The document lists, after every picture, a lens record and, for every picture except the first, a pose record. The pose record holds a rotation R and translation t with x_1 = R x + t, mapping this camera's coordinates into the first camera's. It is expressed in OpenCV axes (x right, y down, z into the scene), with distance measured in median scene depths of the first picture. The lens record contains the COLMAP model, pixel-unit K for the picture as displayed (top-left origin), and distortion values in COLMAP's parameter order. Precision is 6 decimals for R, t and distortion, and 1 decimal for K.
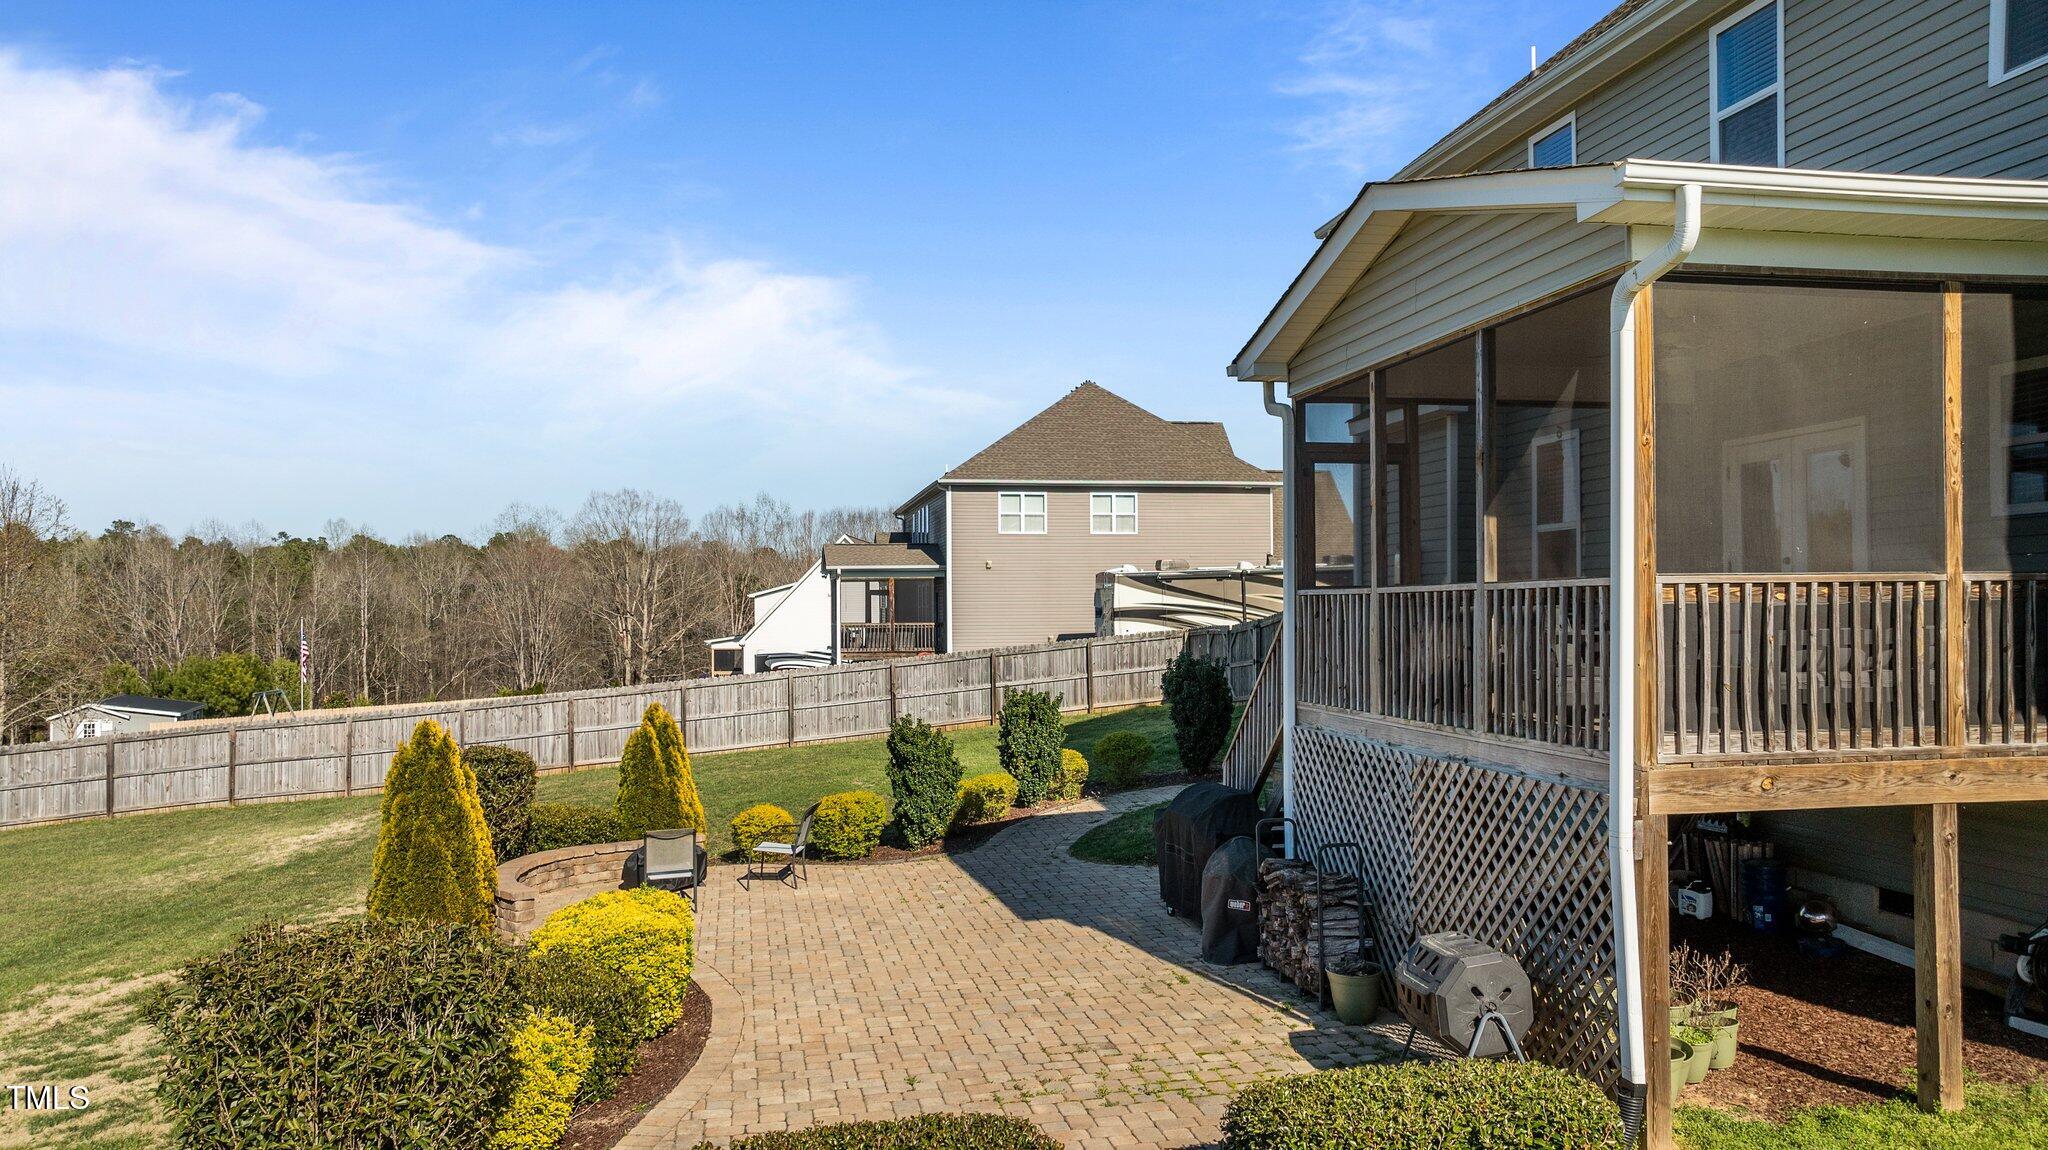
lens RADIAL K [[1456.0, 0, 1020.7], [0, 1456.0, 589.2], [0, 0, 1]] dist [-0.010051, 0.002649]
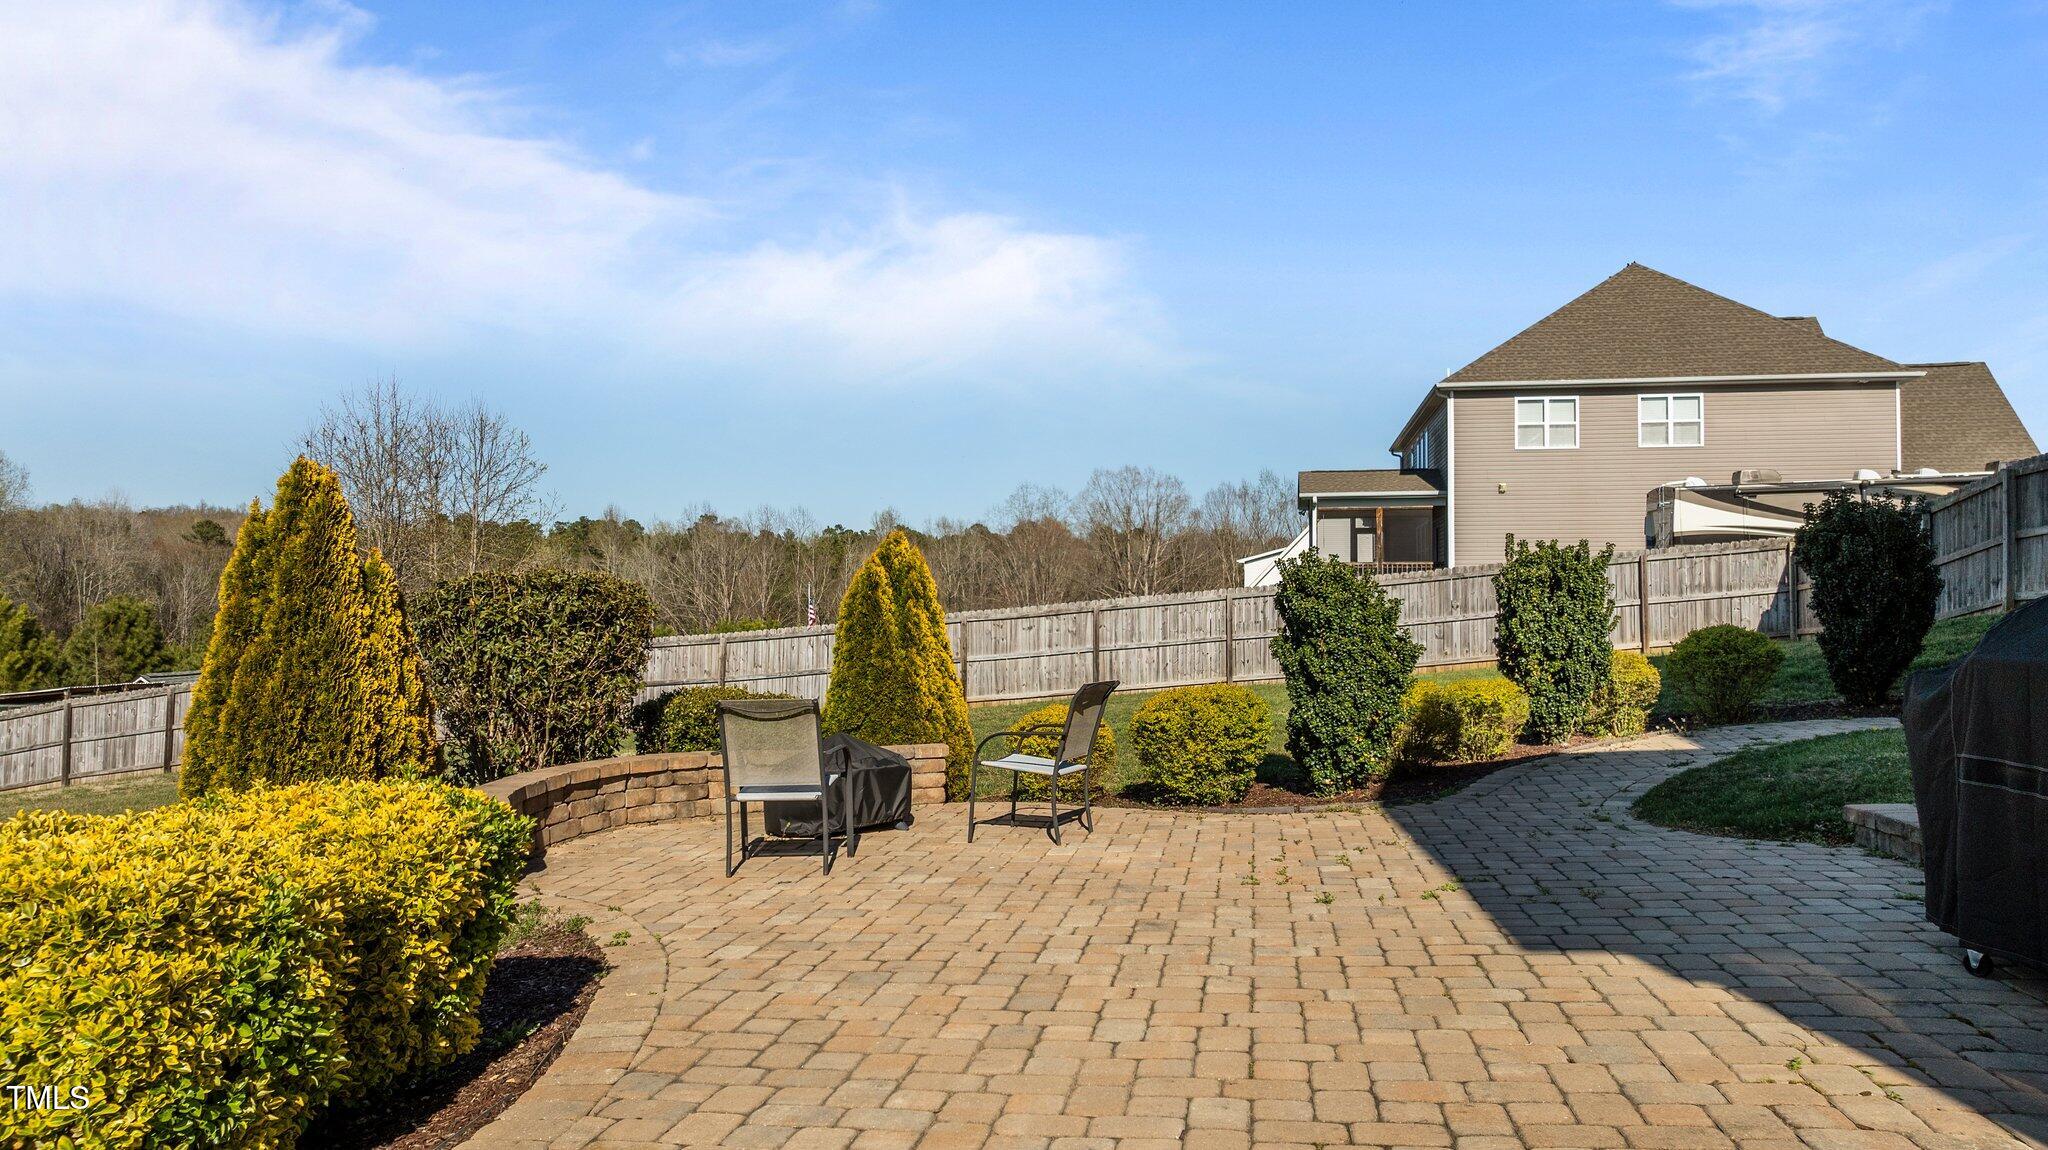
lens RADIAL K [[1435.9, 0, 1024.0], [0, 1435.9, 575.0], [0, 0, 1]] dist [-0.004495, -0.038108]
pose [[0.939177, 0.000156, -0.343432, 0.005225], [-0.001977, 0.999986, -0.004954, 0.086600], [0.343426, 0.005332, 0.939164, 0.396989]]
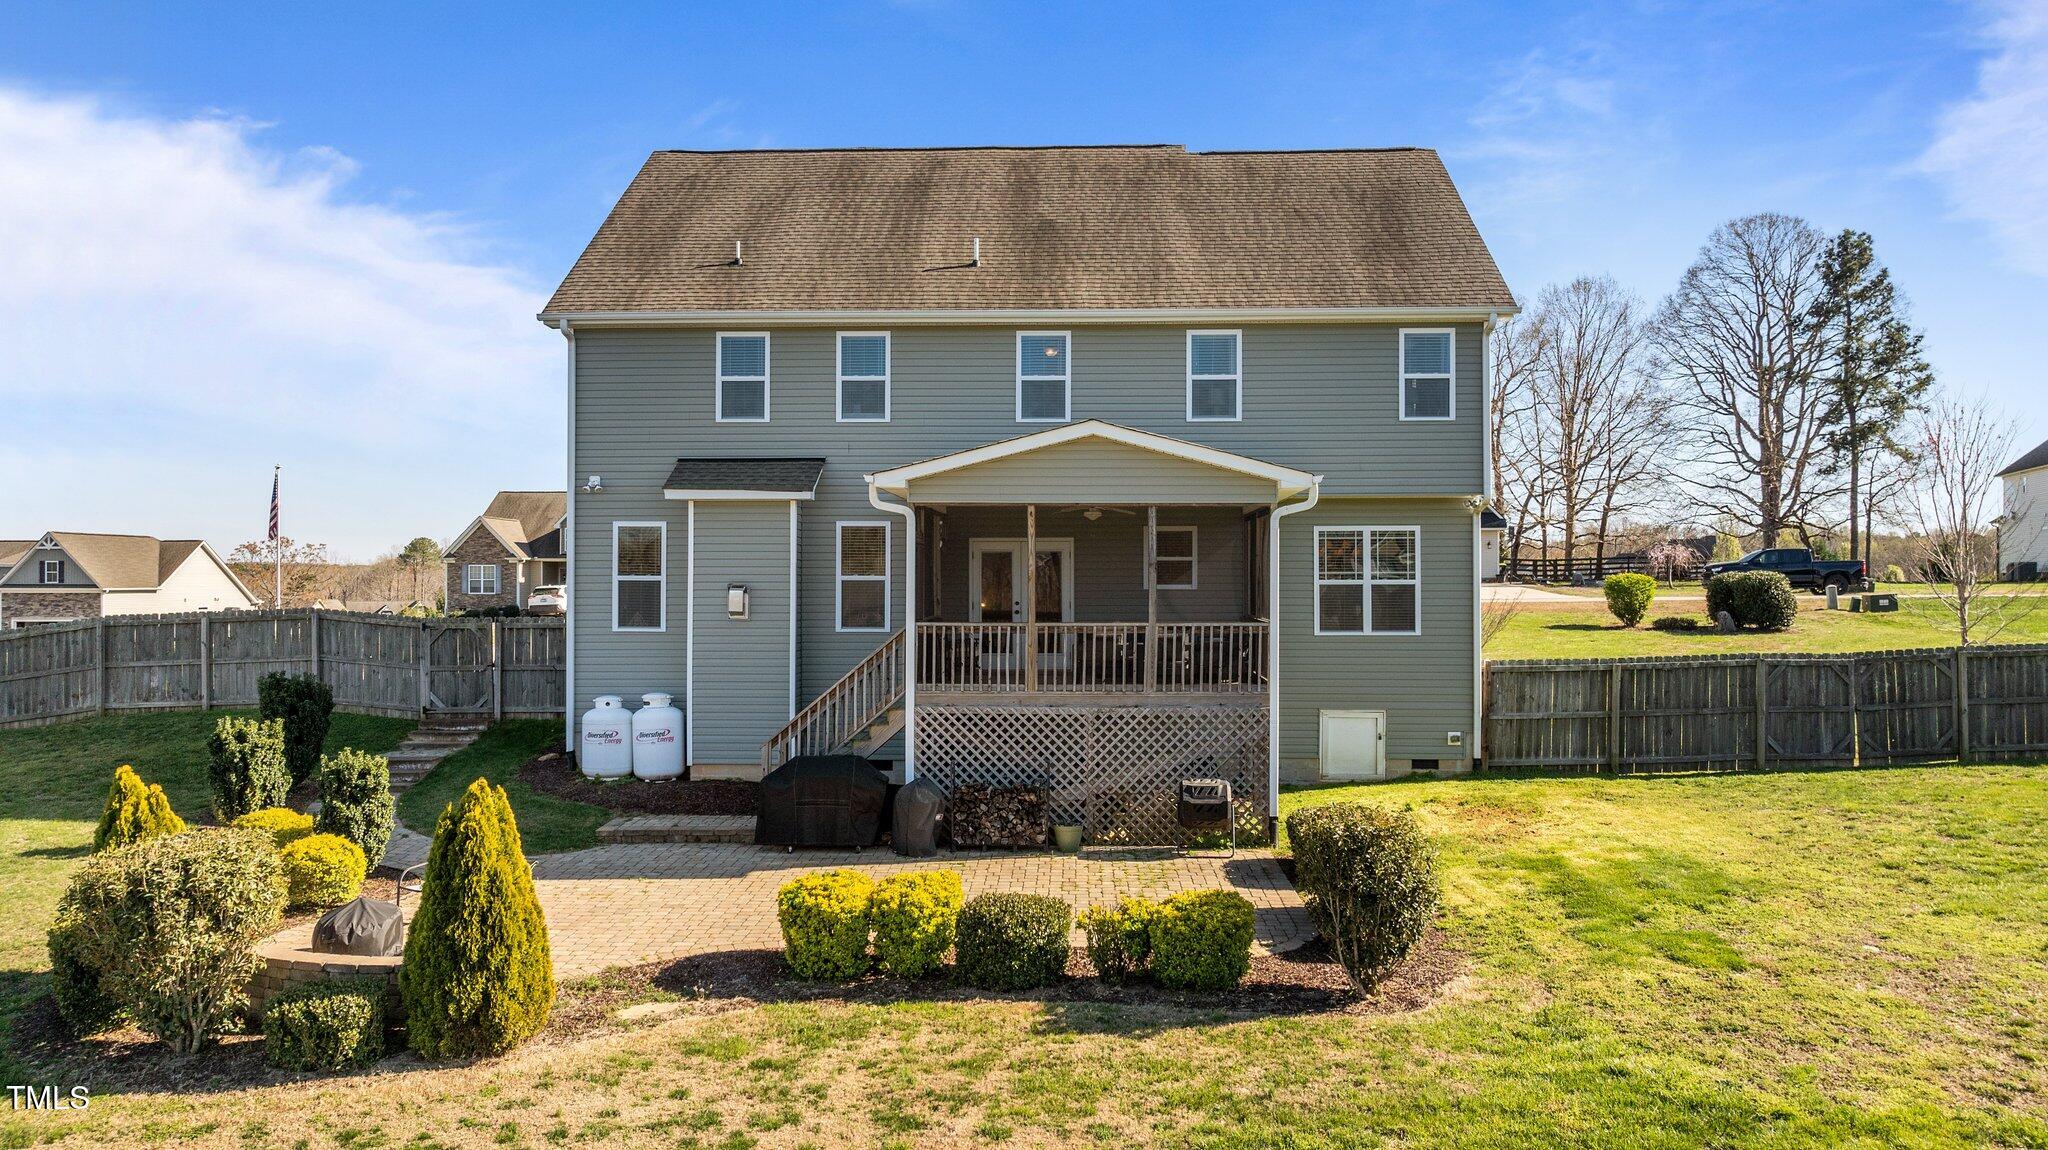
lens RADIAL K [[1462.0, 0, 1036.4], [0, 1462.0, 574.4], [0, 0, 1]] dist [-0.011236, -0.002764]
pose [[0.222715, 0.010781, 0.974824, -0.805199], [-0.014889, 0.999860, -0.007657, -0.024874], [-0.974770, -0.012809, 0.222844, 0.300932]]
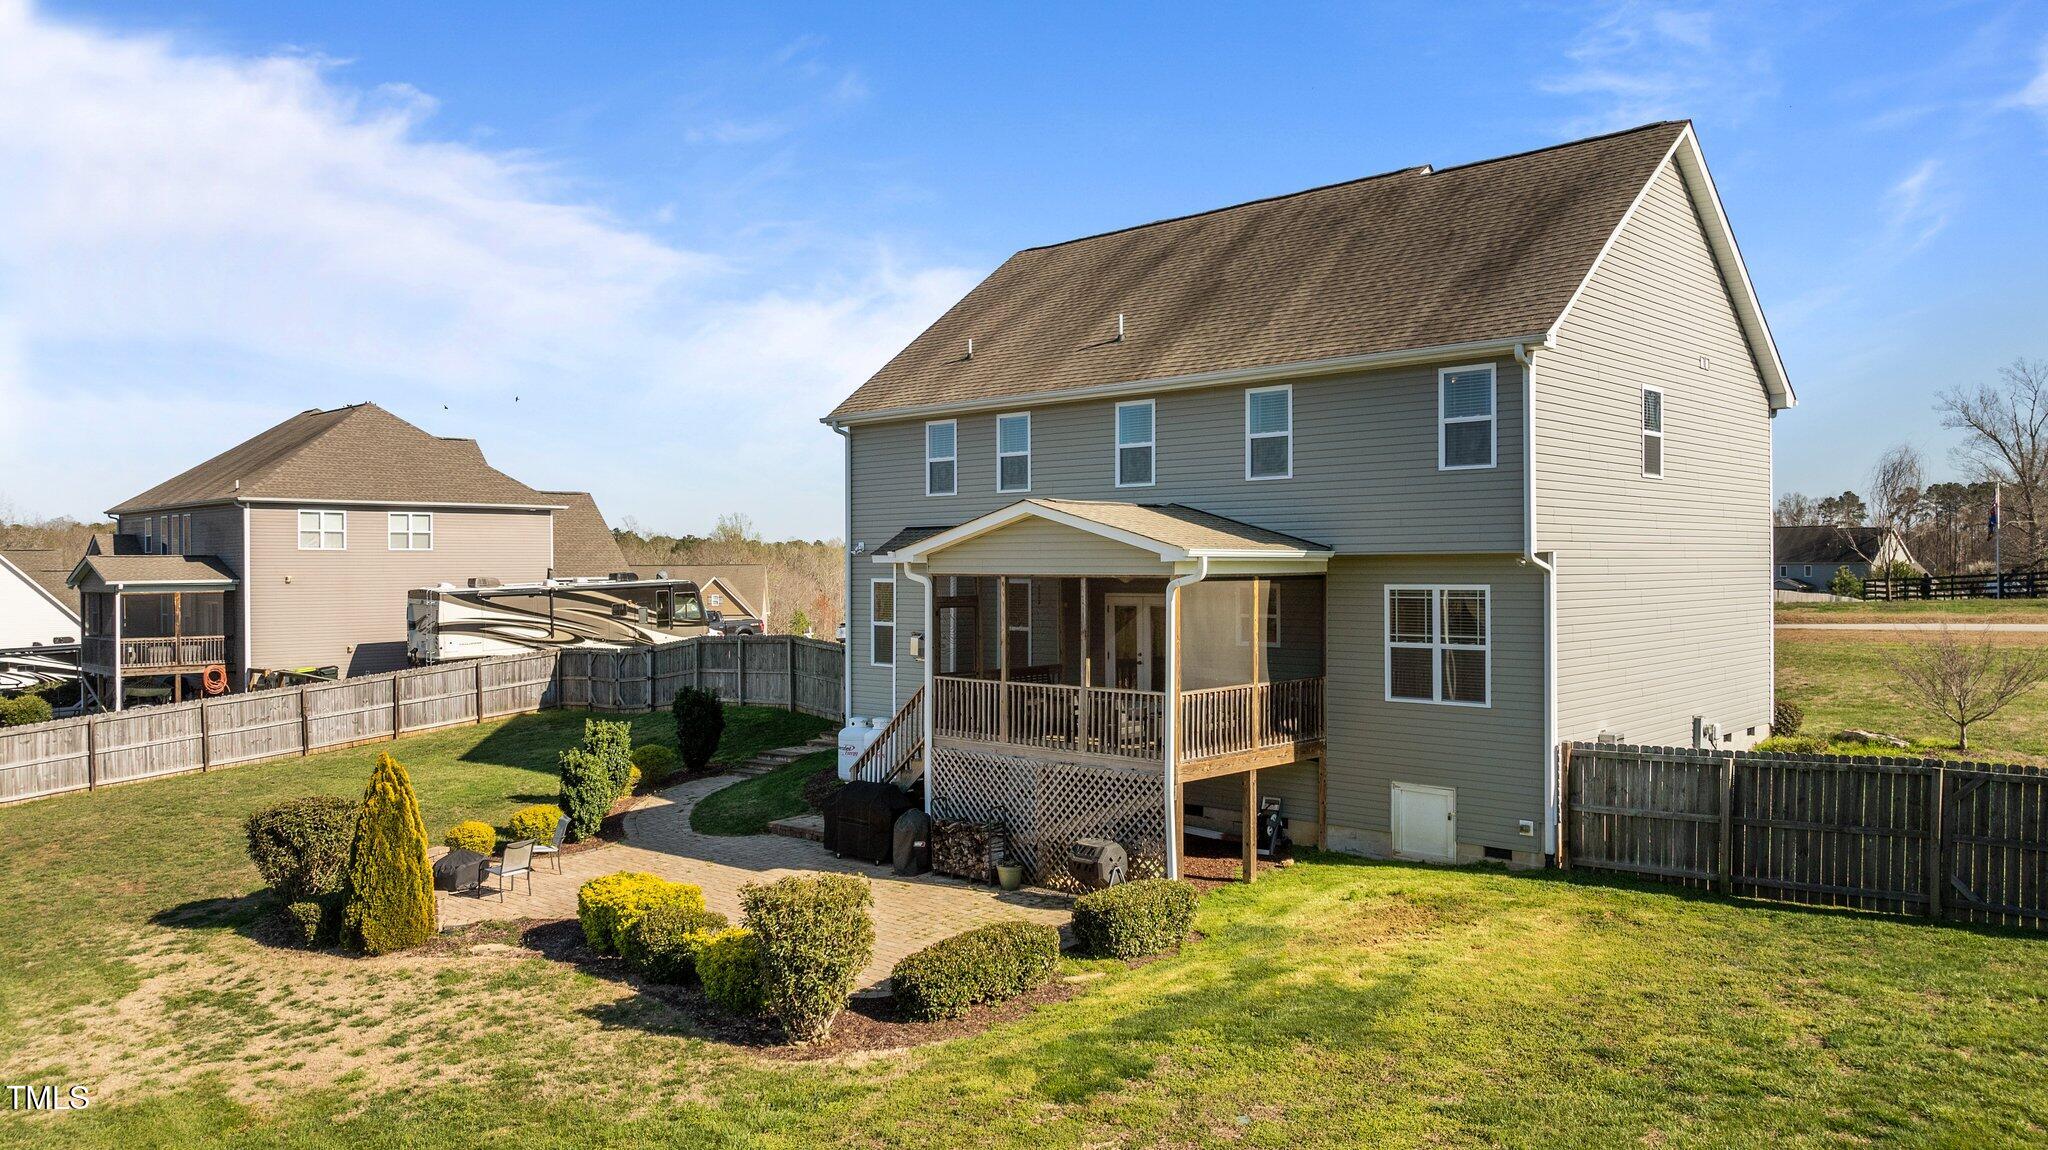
lens RADIAL K [[1451.0, 0, 1024.0], [0, 1451.0, 575.0], [0, 0, 1]] dist [-0.023936, 0.001943]
pose [[0.810424, -0.000977, 0.585844, -0.482520], [-0.008450, 0.999875, 0.013357, -0.092395], [-0.585784, -0.015775, 0.810314, -0.349412]]
